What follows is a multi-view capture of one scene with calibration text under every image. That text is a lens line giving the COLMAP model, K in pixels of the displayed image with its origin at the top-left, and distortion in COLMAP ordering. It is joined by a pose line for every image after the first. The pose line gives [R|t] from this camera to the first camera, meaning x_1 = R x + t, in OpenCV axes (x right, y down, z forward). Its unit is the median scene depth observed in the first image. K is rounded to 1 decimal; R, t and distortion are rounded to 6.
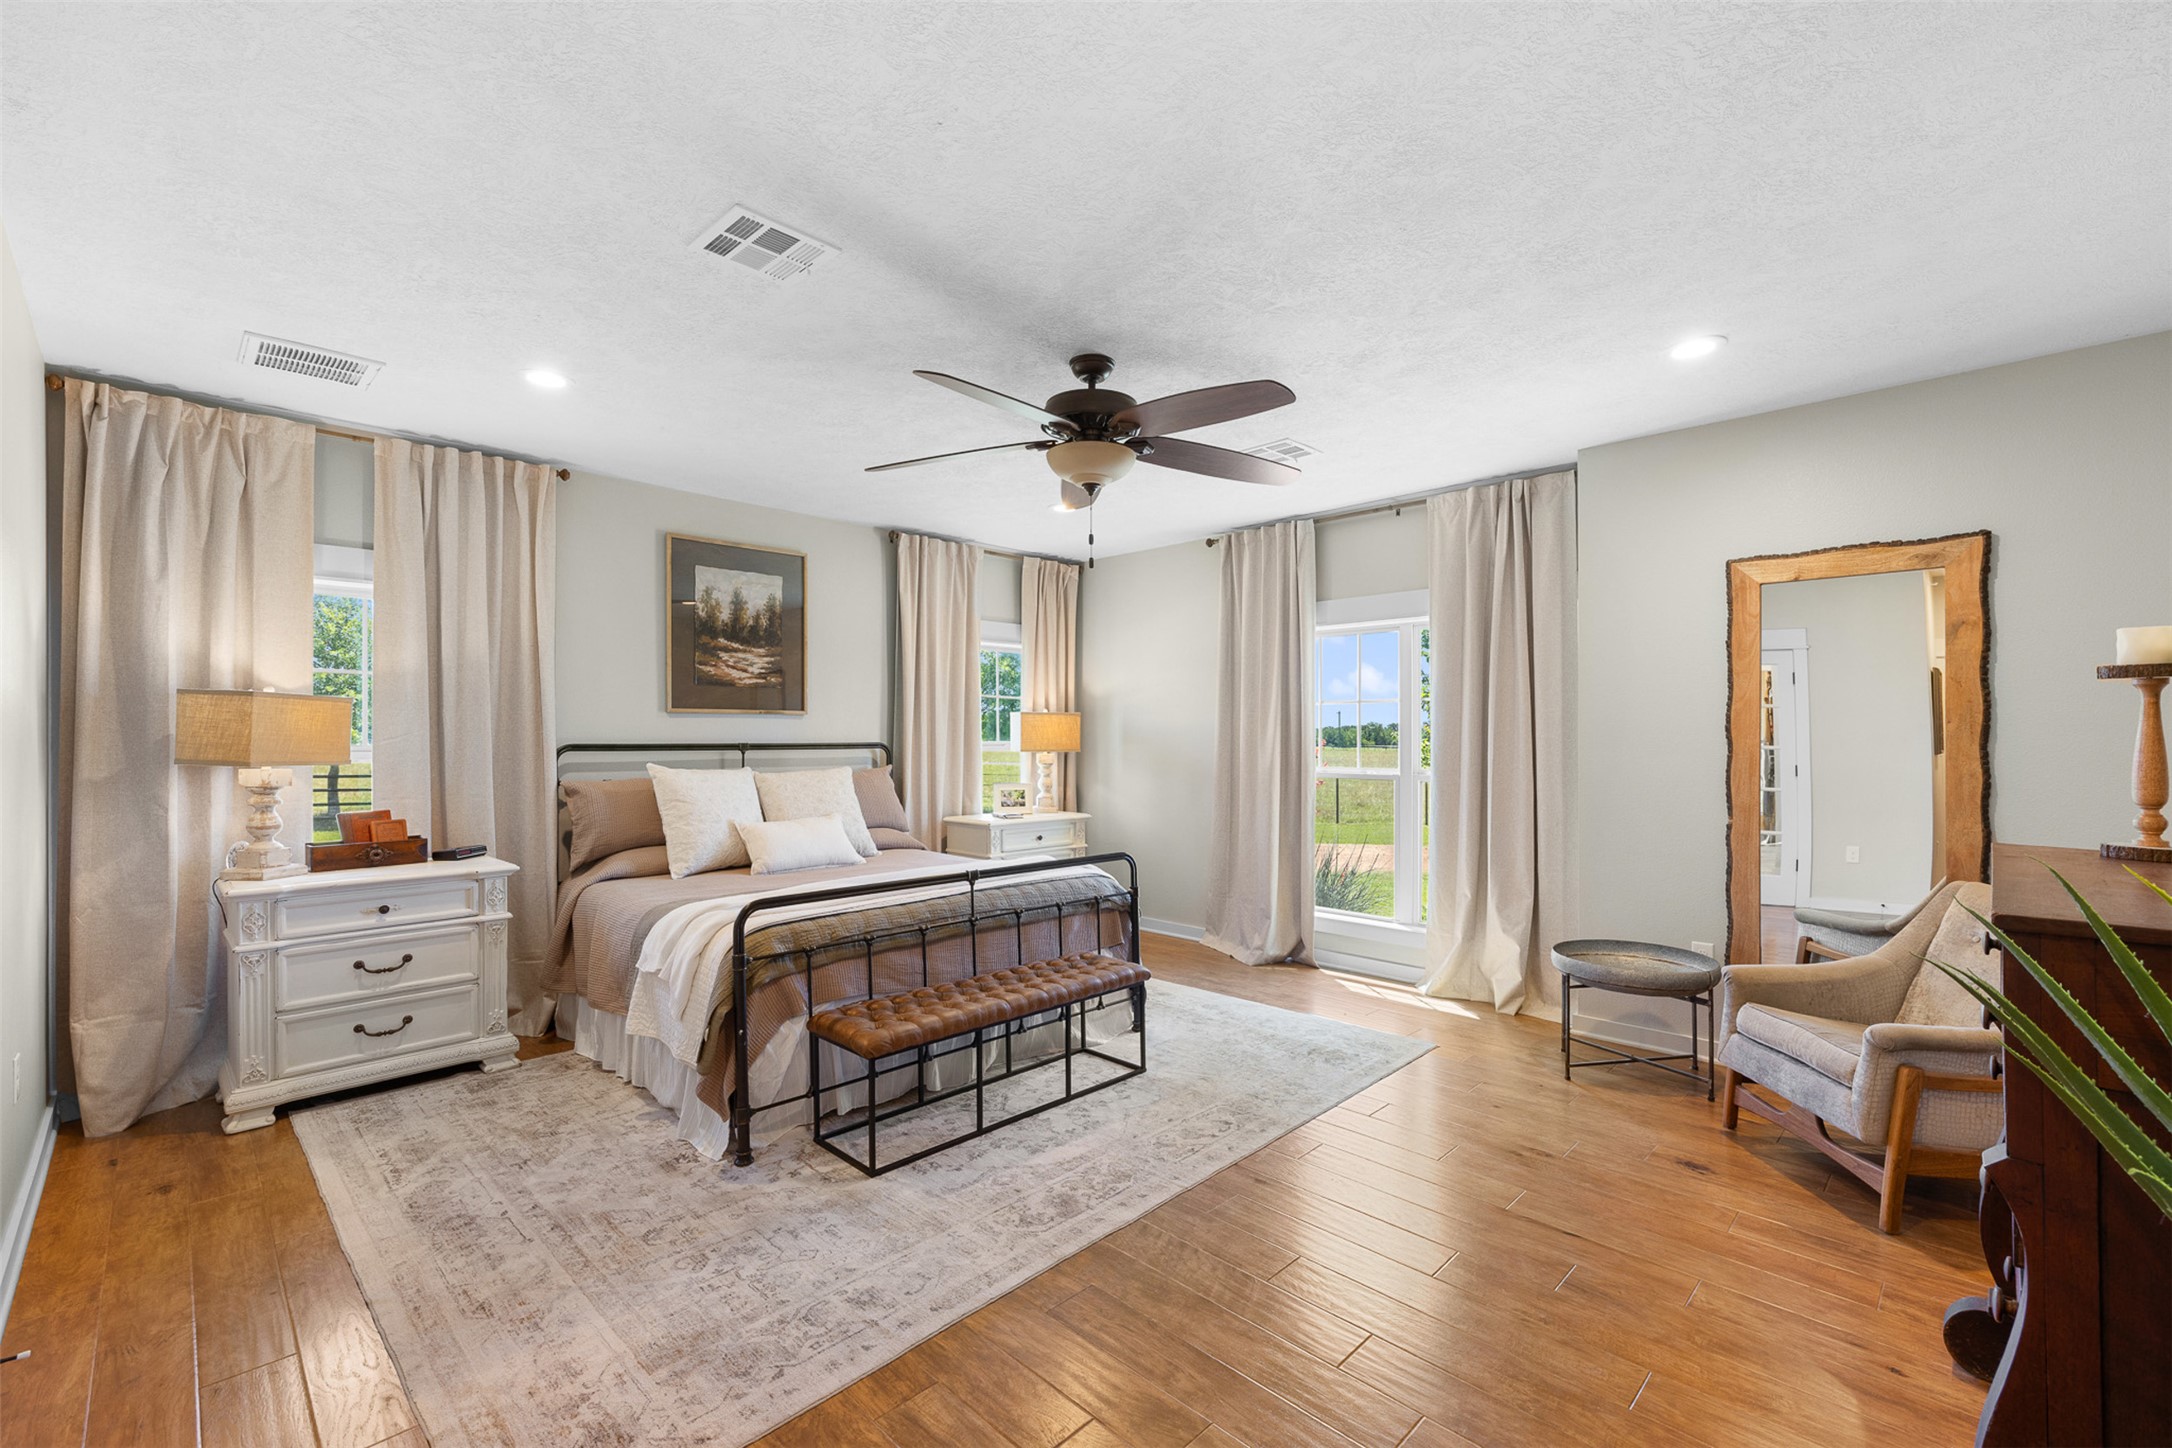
lens RADIAL K [[899.6, 0, 1086.0], [0, 899.6, 724.0], [0, 0, 1]] dist [0.002188, 0.000256]
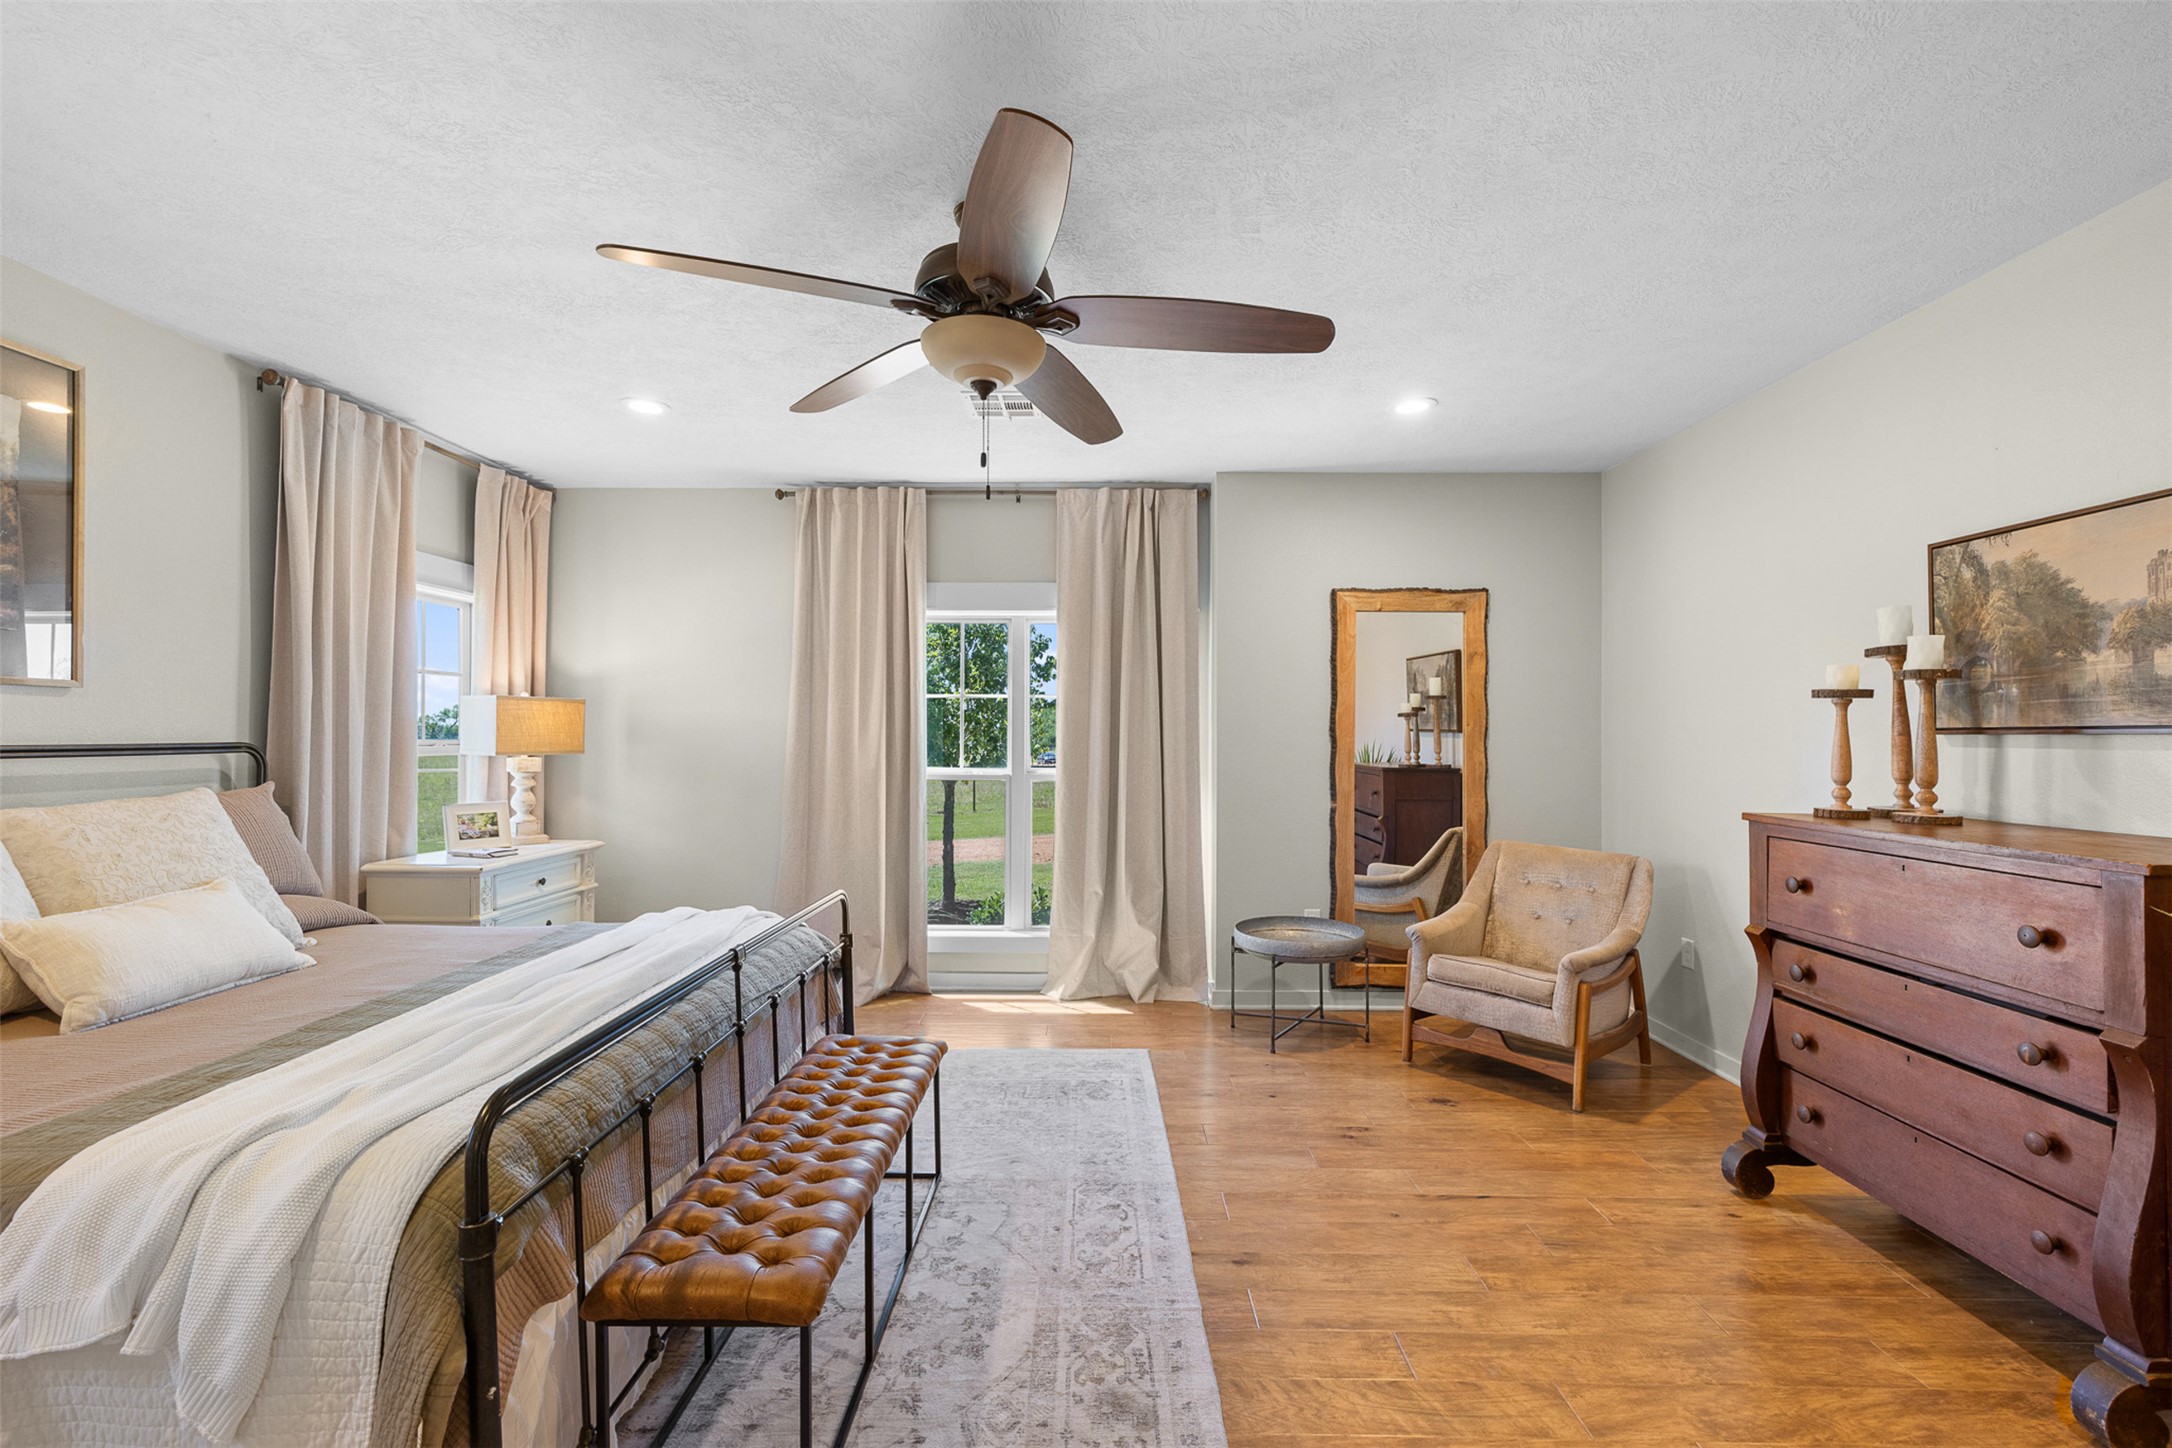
lens RADIAL K [[906.0, 0, 1086.0], [0, 906.0, 724.0], [0, 0, 1]] dist [-0.002112, -0.000375]
pose [[0.724738, 0.010139, 0.688950, -0.268370], [-0.012849, 0.999917, -0.001199, 0.003333], [-0.688905, -0.007984, 0.724808, 0.262139]]
